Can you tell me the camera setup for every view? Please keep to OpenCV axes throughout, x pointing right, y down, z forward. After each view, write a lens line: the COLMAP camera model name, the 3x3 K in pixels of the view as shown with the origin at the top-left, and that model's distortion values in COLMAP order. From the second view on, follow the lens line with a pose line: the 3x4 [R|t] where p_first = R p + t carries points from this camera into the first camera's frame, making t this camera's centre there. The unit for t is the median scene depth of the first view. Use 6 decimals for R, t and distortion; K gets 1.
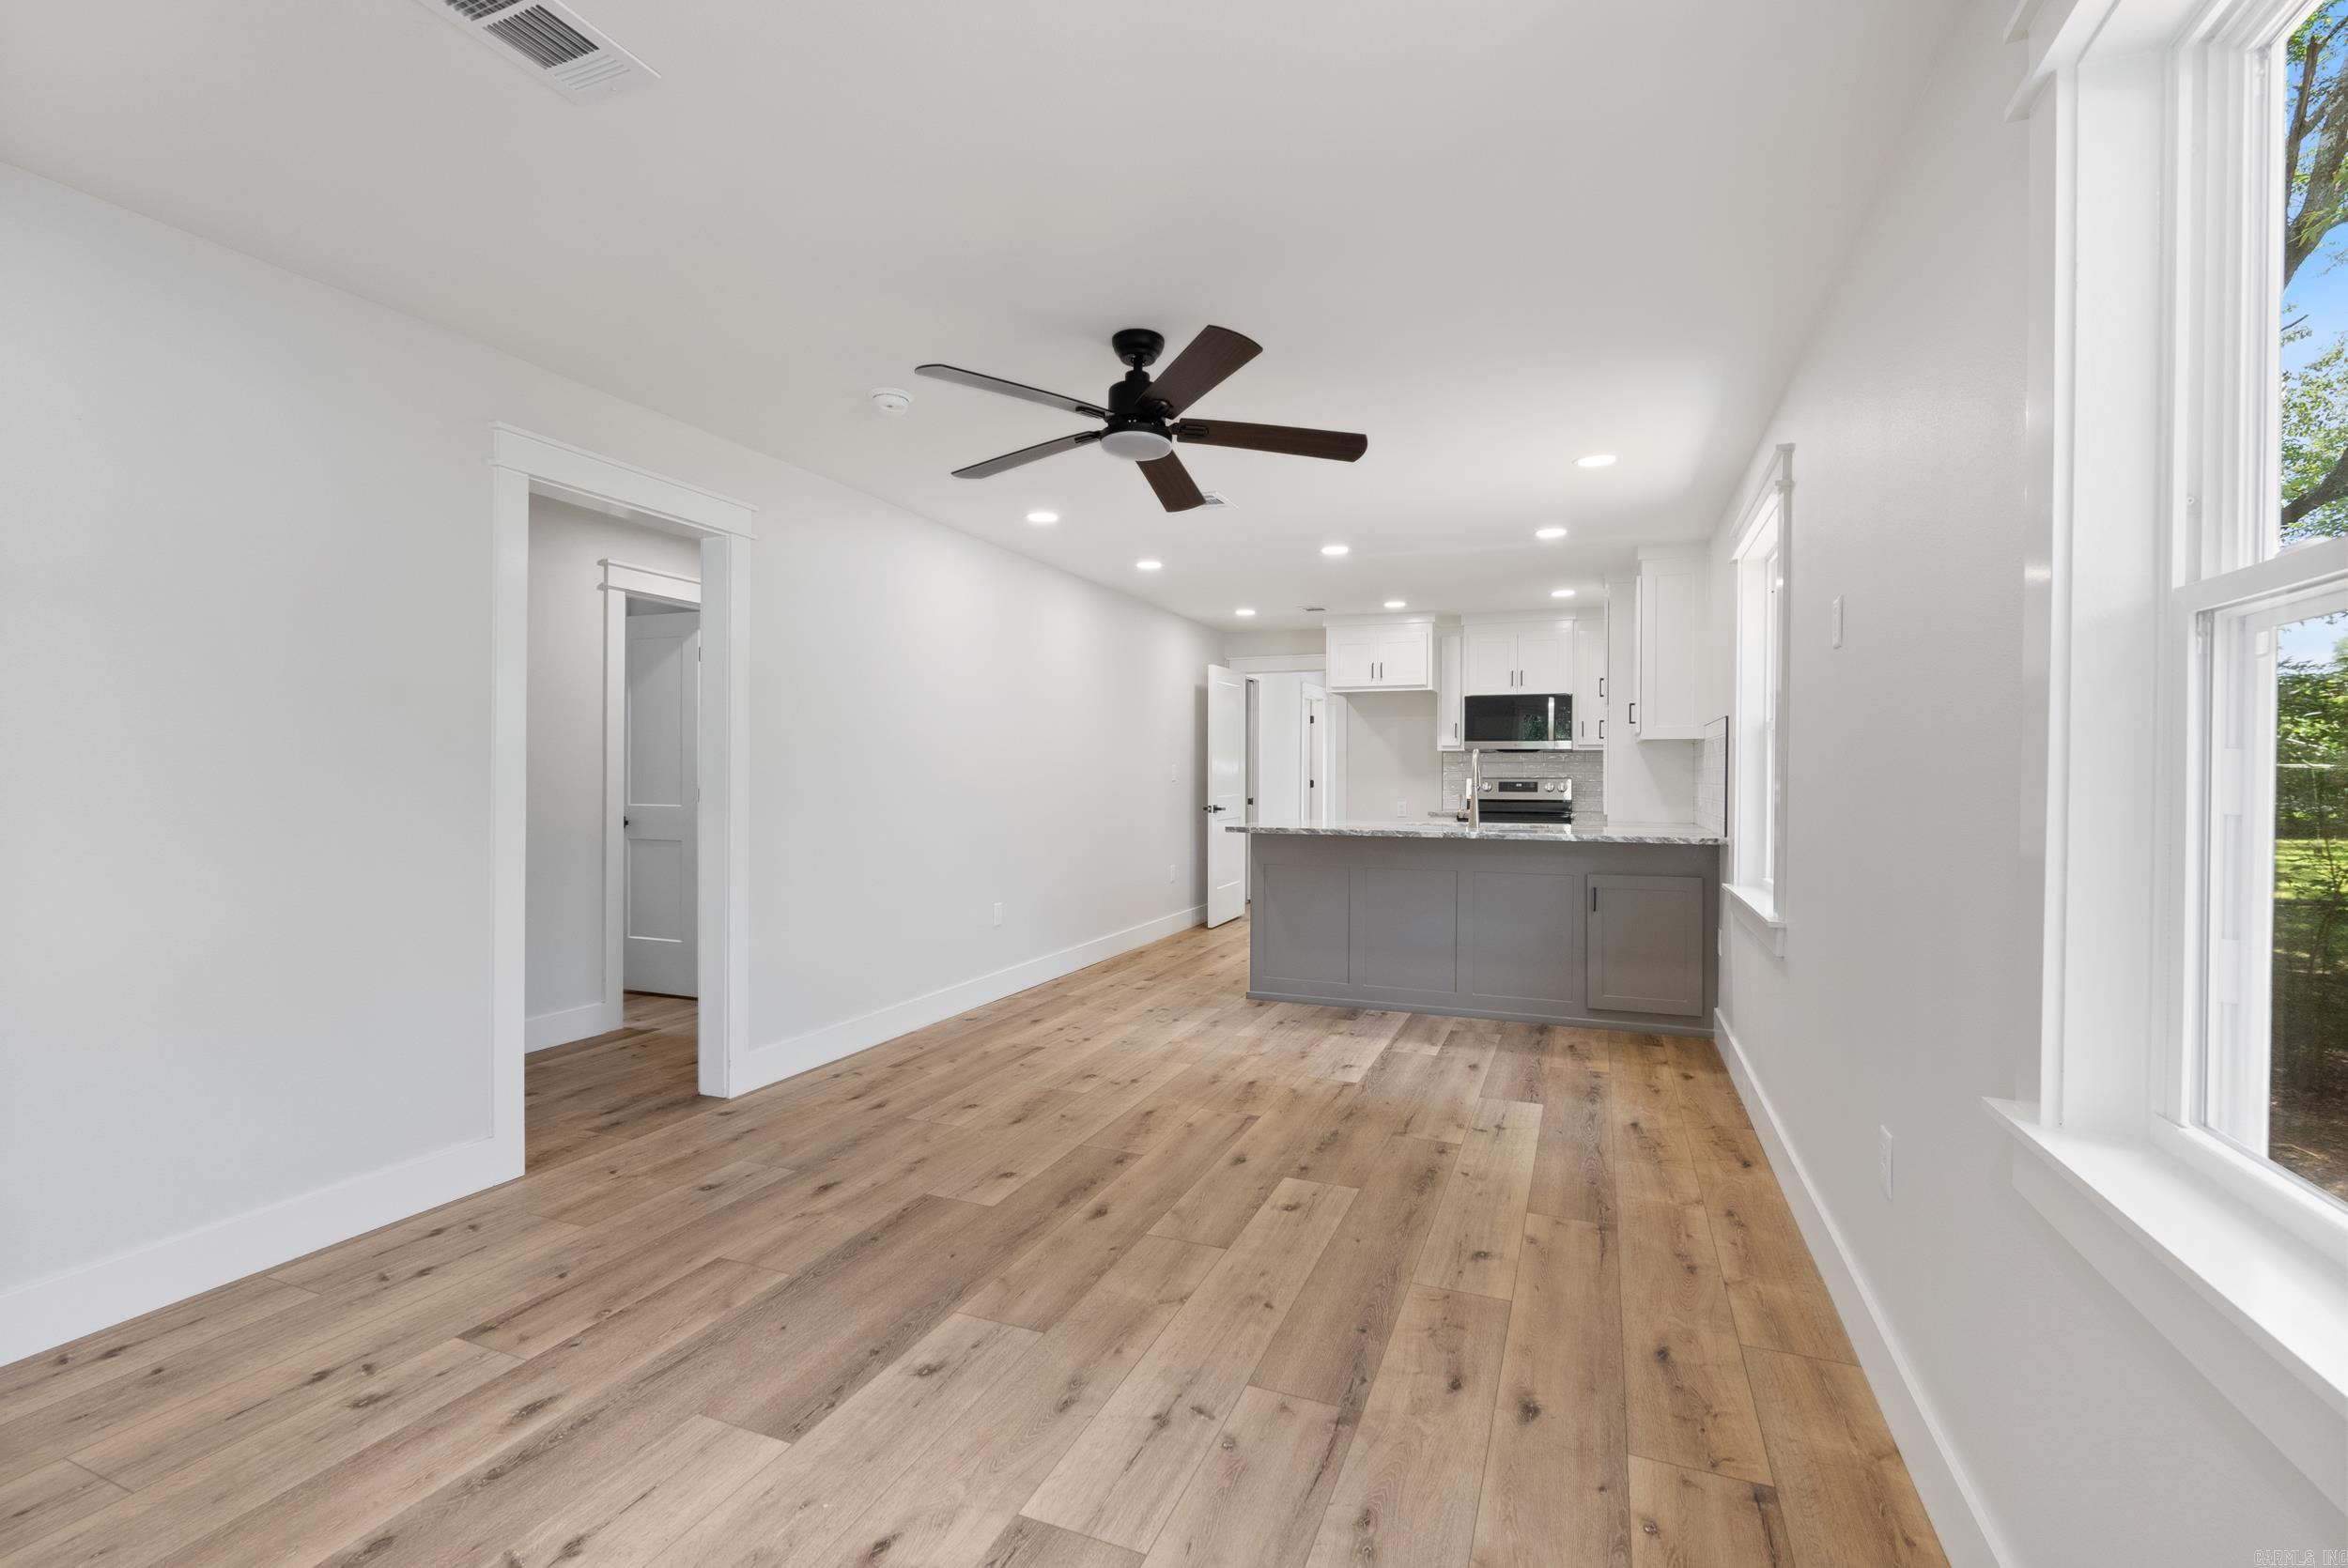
lens RADIAL K [[1038.3, 0, 1174.6], [0, 1038.3, 778.1], [0, 0, 1]] dist [-0.007595, 0.001486]
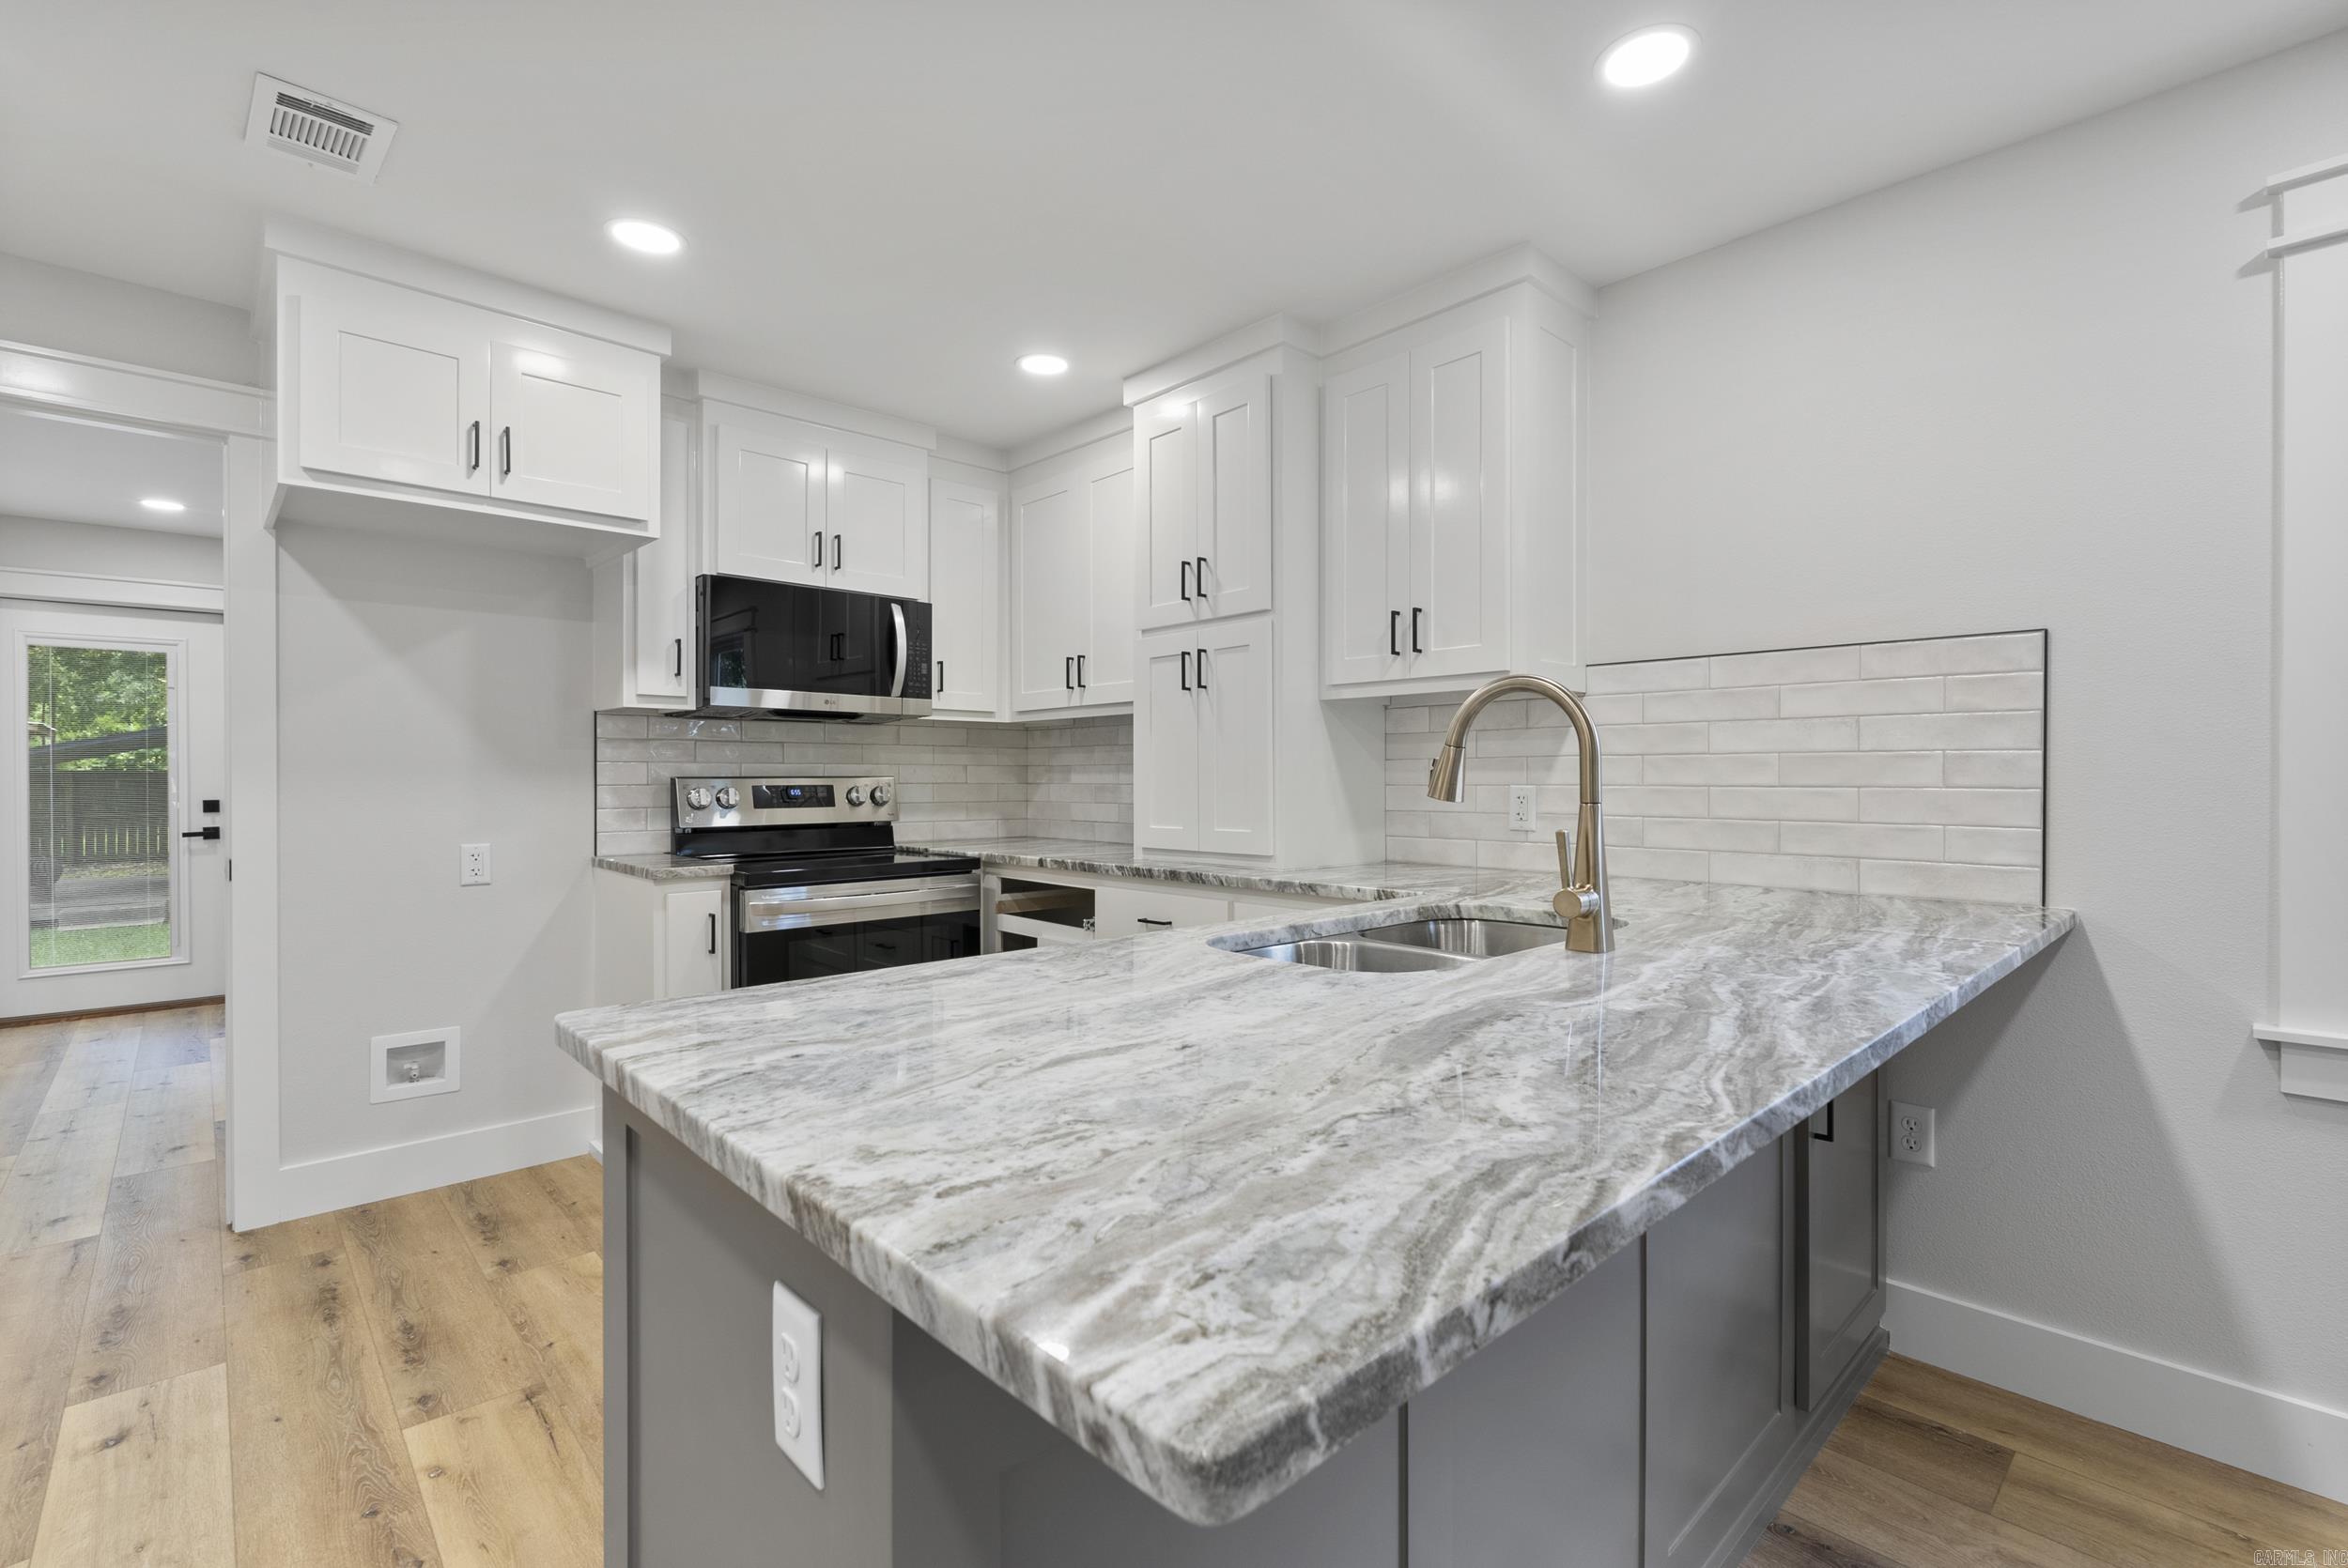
lens RADIAL K [[1038.3, 0, 1169.7], [0, 1038.3, 779.7], [0, 0, 1]] dist [-0.007595, 0.001486]
pose [[0.417174, -0.006767, 0.908801, -0.022568], [0.005251, 0.999974, 0.005035, -0.000364], [-0.908811, 0.002671, 0.417199, 1.352697]]
